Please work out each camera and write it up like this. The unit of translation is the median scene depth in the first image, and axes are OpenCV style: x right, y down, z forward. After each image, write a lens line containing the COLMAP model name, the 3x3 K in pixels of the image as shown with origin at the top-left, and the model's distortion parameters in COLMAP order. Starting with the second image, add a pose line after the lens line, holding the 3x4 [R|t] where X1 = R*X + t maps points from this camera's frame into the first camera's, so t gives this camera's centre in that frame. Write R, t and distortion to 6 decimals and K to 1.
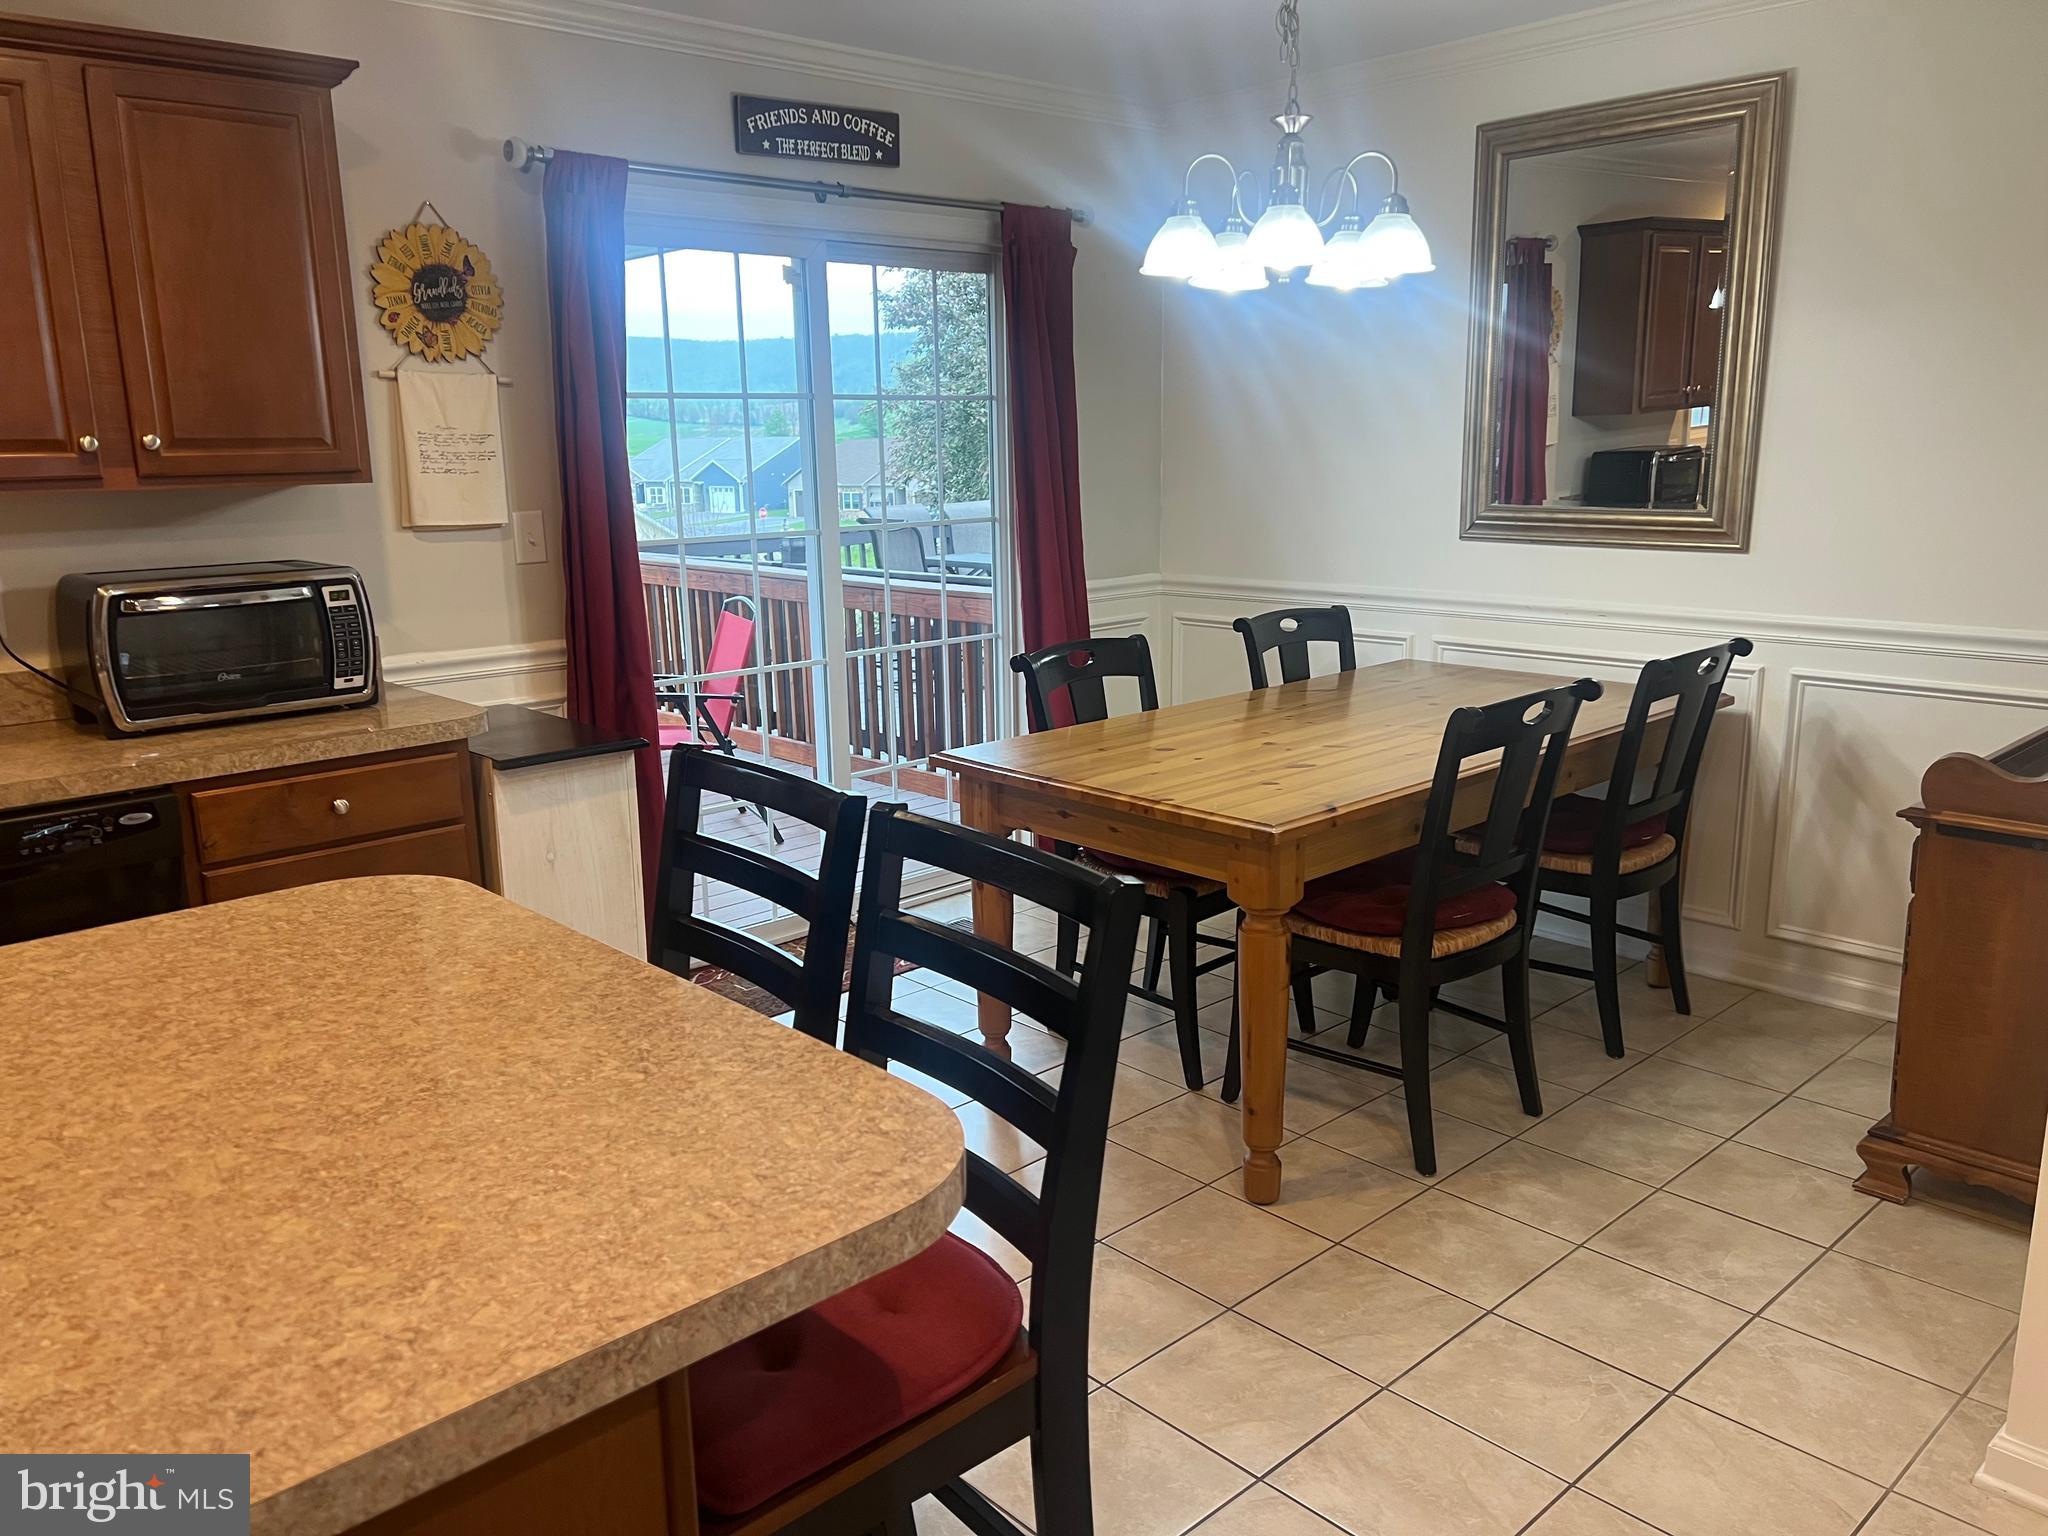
lens RADIAL K [[1530.7, 0, 1002.7], [0, 1530.7, 775.7], [0, 0, 1]] dist [0.064951, -0.074401]
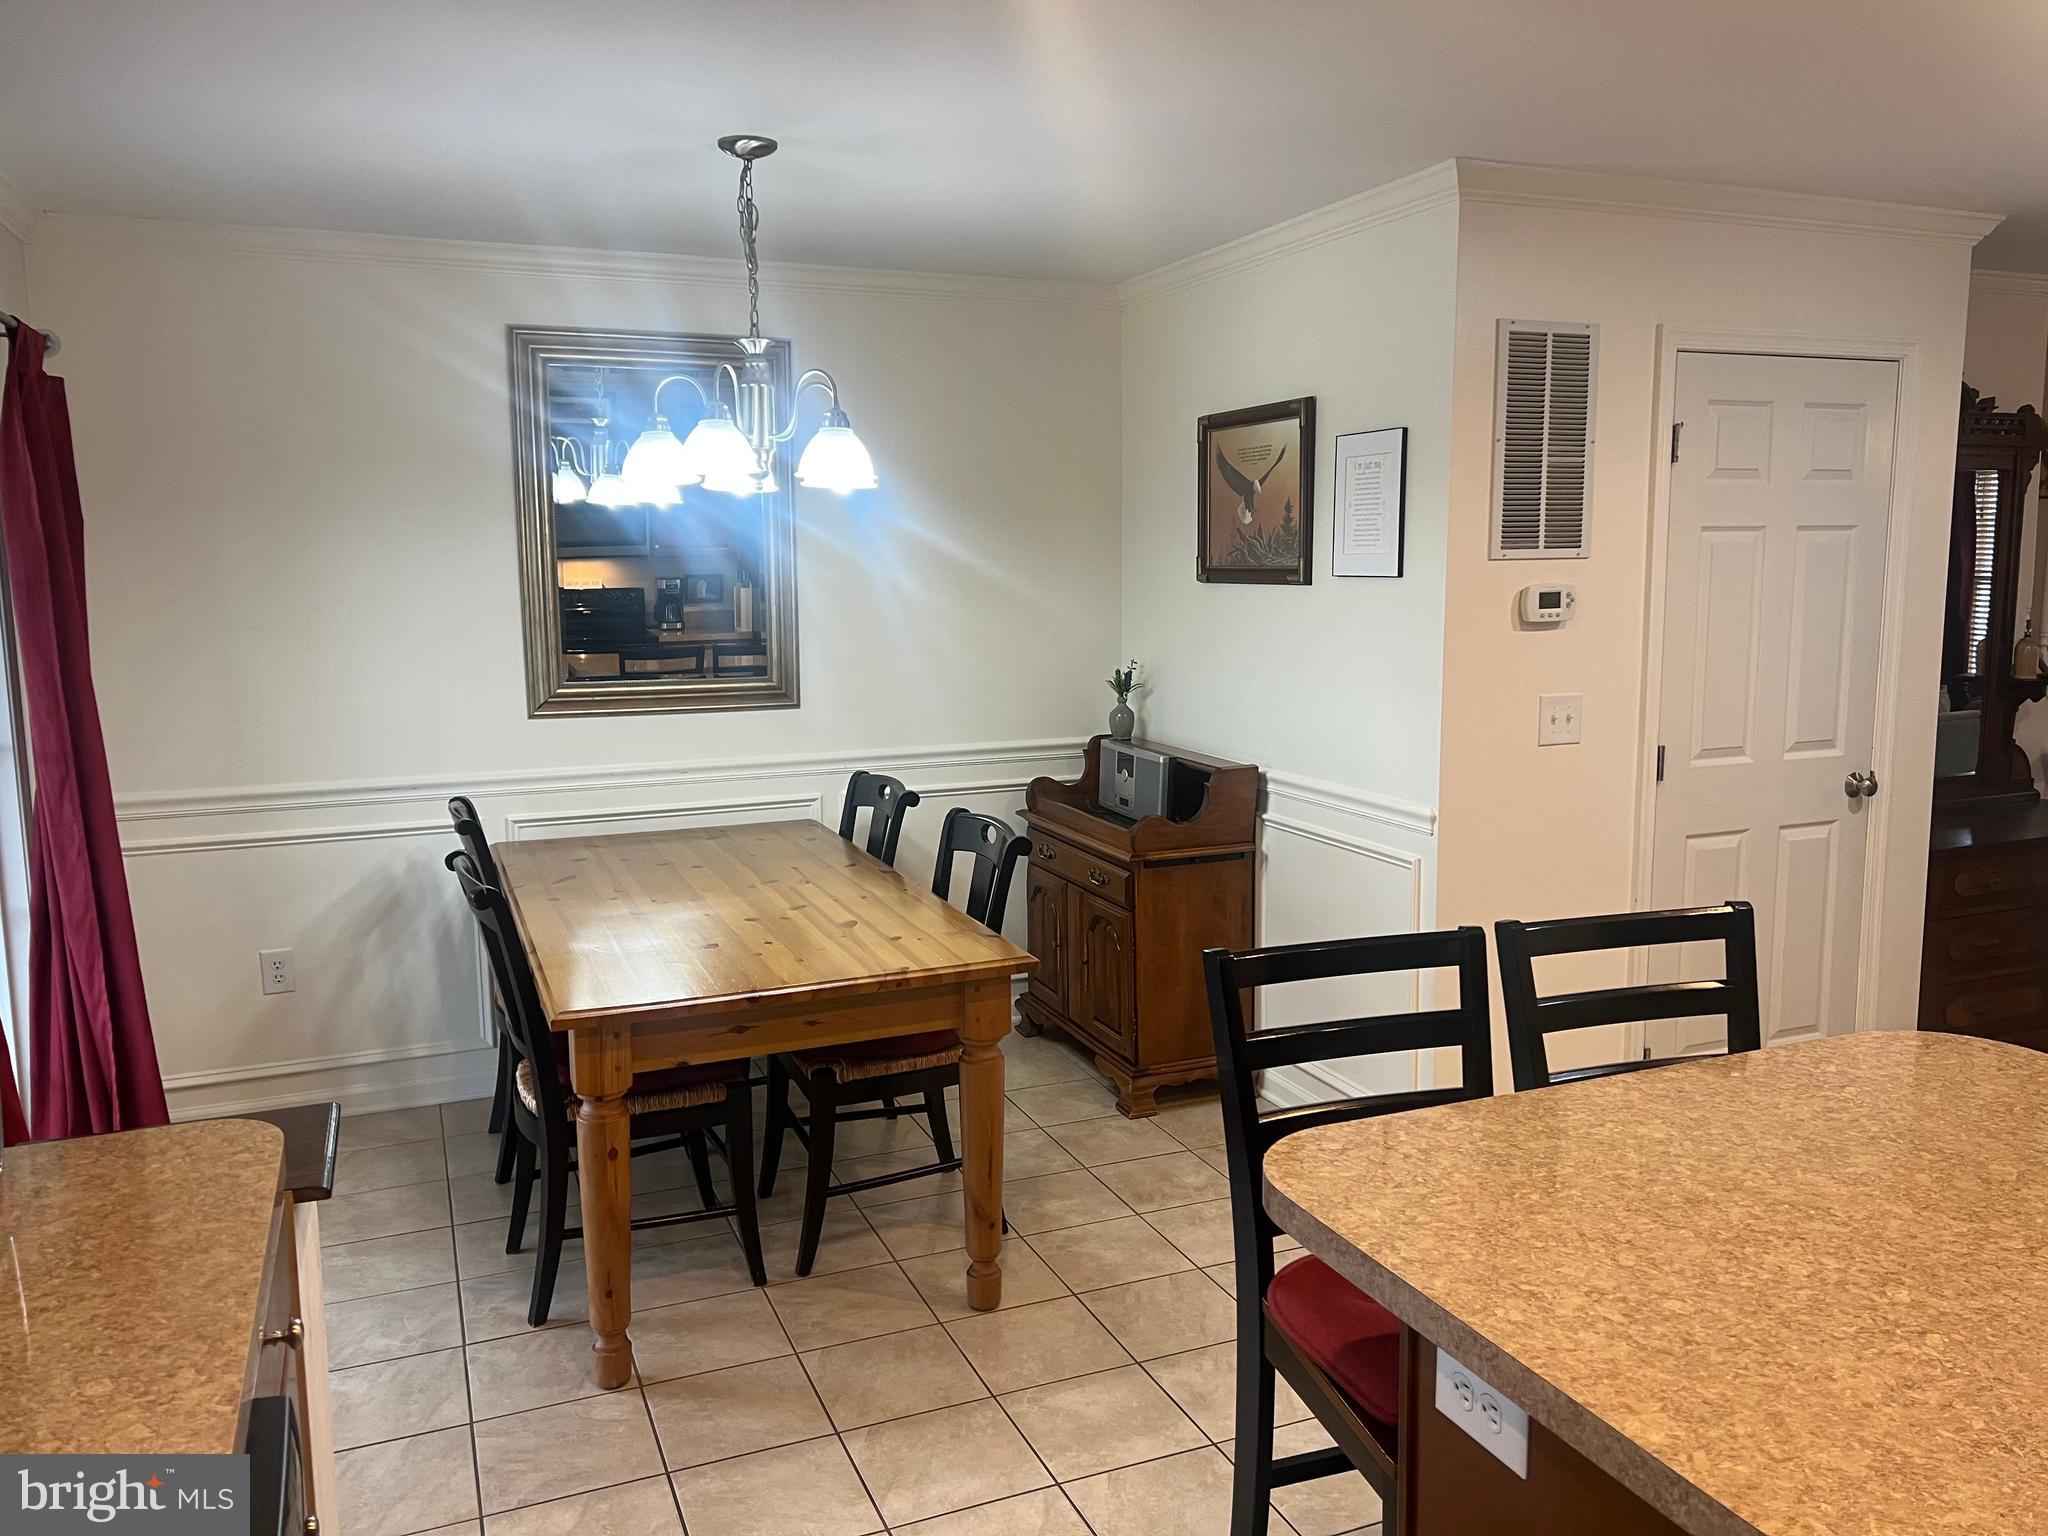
lens RADIAL K [[1530.7, 0, 1037.2], [0, 1530.7, 756.5], [0, 0, 1]] dist [0.064951, -0.074401]
pose [[0.336041, -0.107471, 0.935696, -0.859545], [0.208666, 0.977275, 0.037307, -0.152314], [-0.918442, 0.182711, 0.350830, 0.534562]]
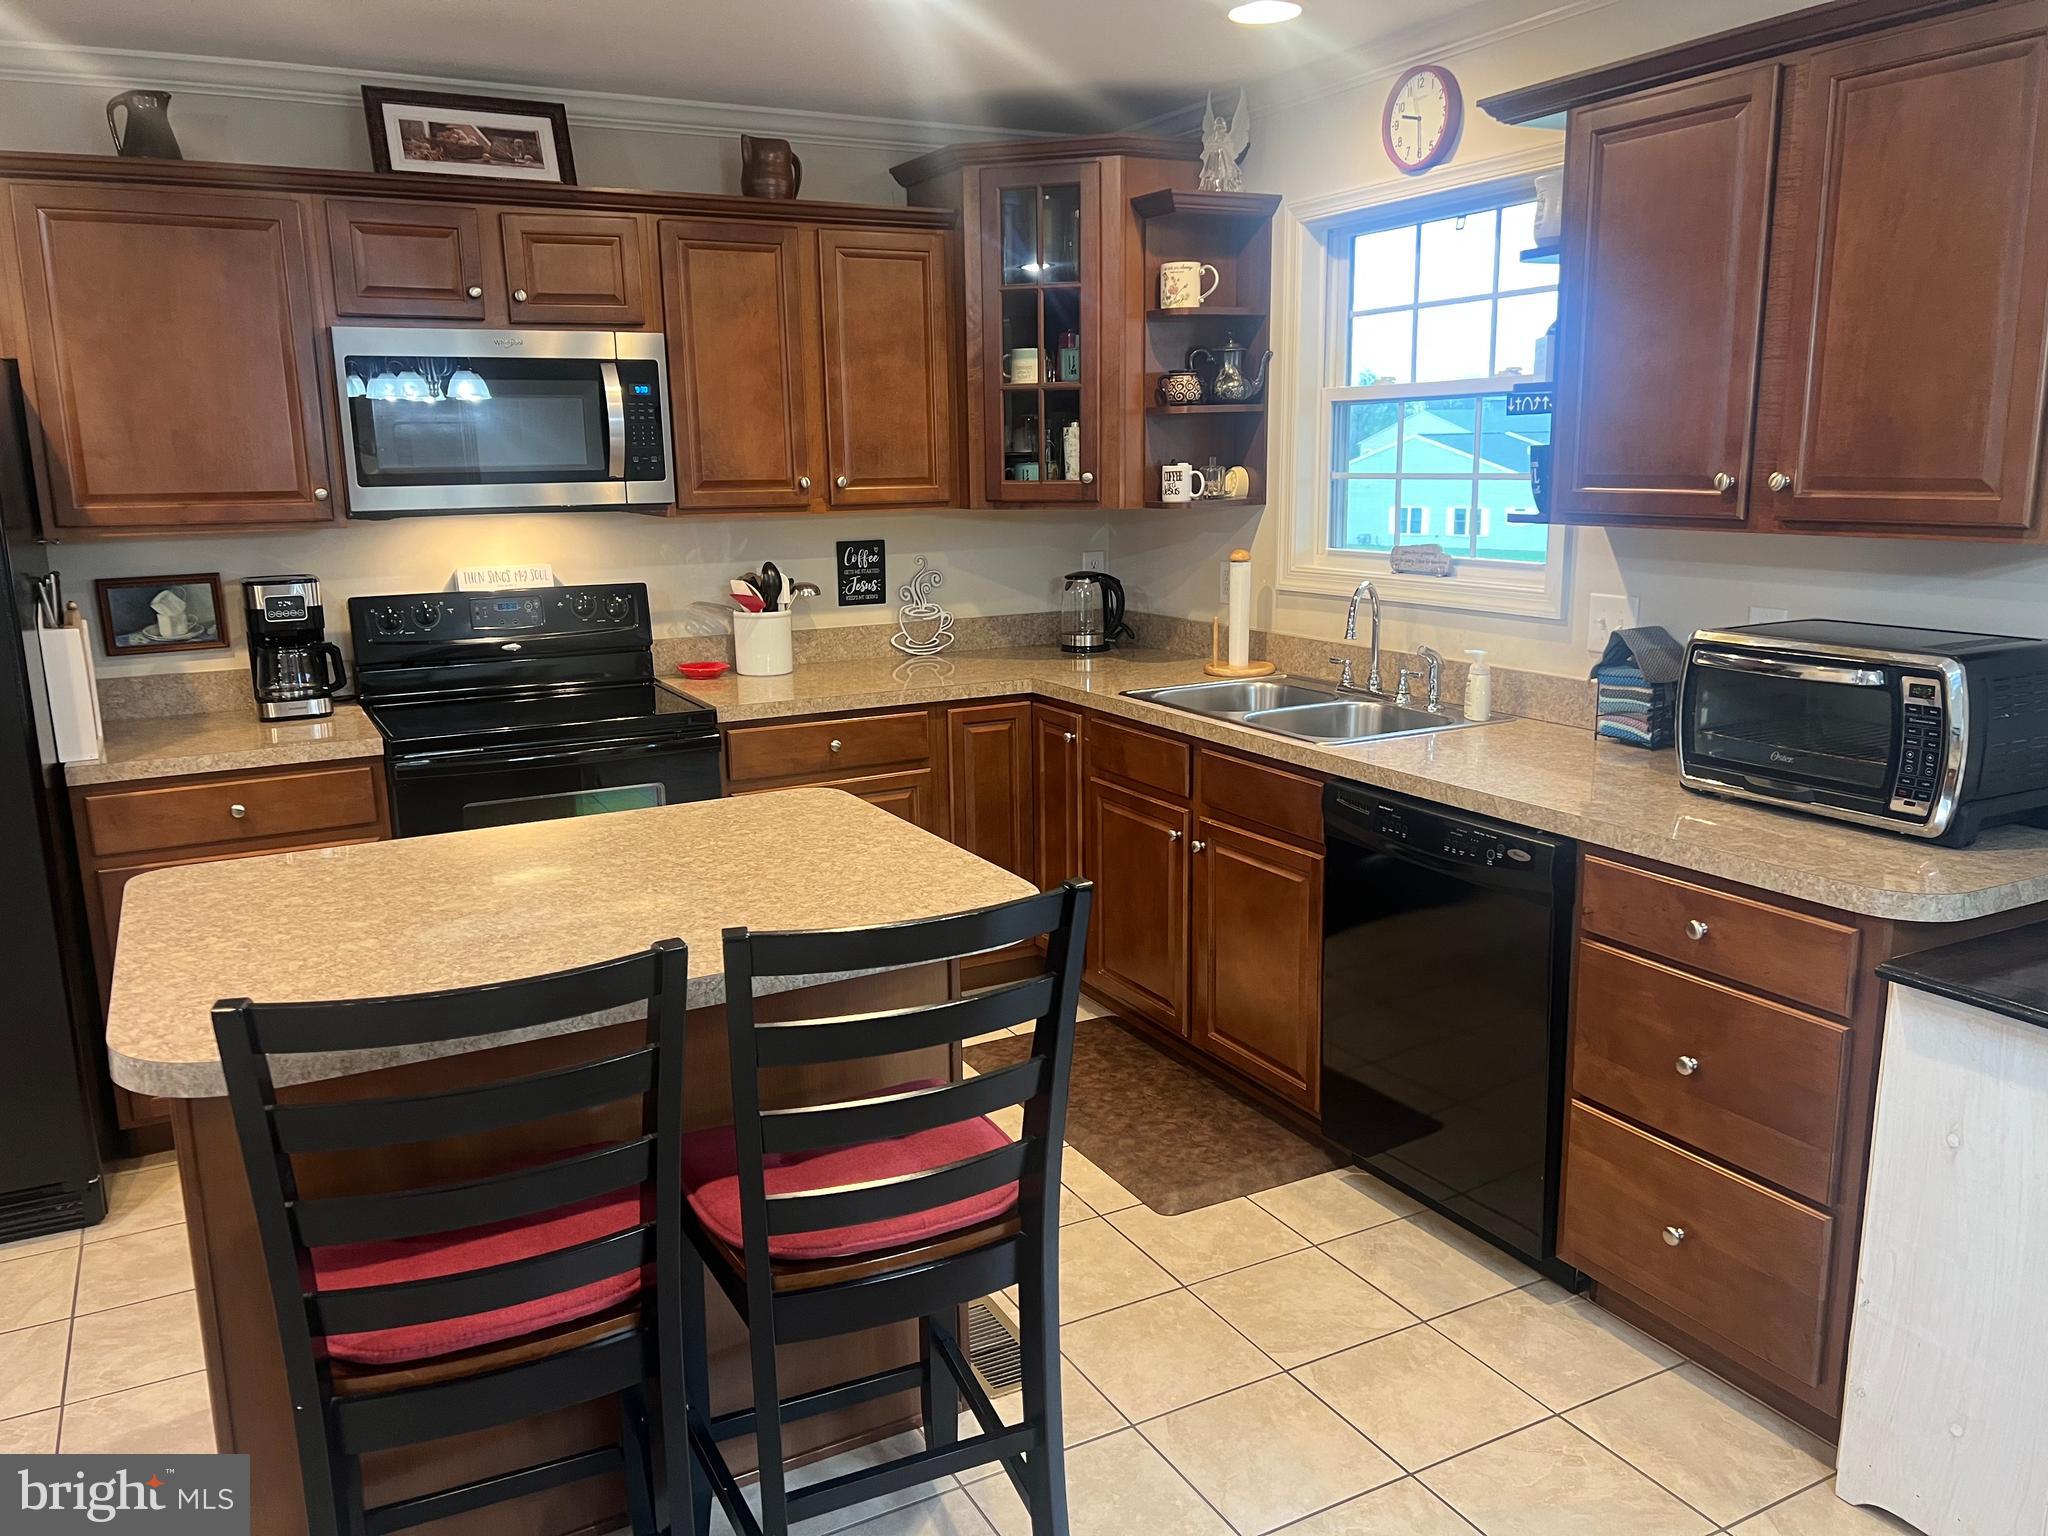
lens RADIAL K [[1530.7, 0, 1013.8], [0, 1530.7, 776.3], [0, 0, 1]] dist [0.064951, -0.074401]
pose [[-0.252657, 0.225307, -0.940958, 0.433217], [-0.188552, 0.942400, 0.276280, -0.222670], [0.949006, 0.247223, -0.195622, 0.817178]]
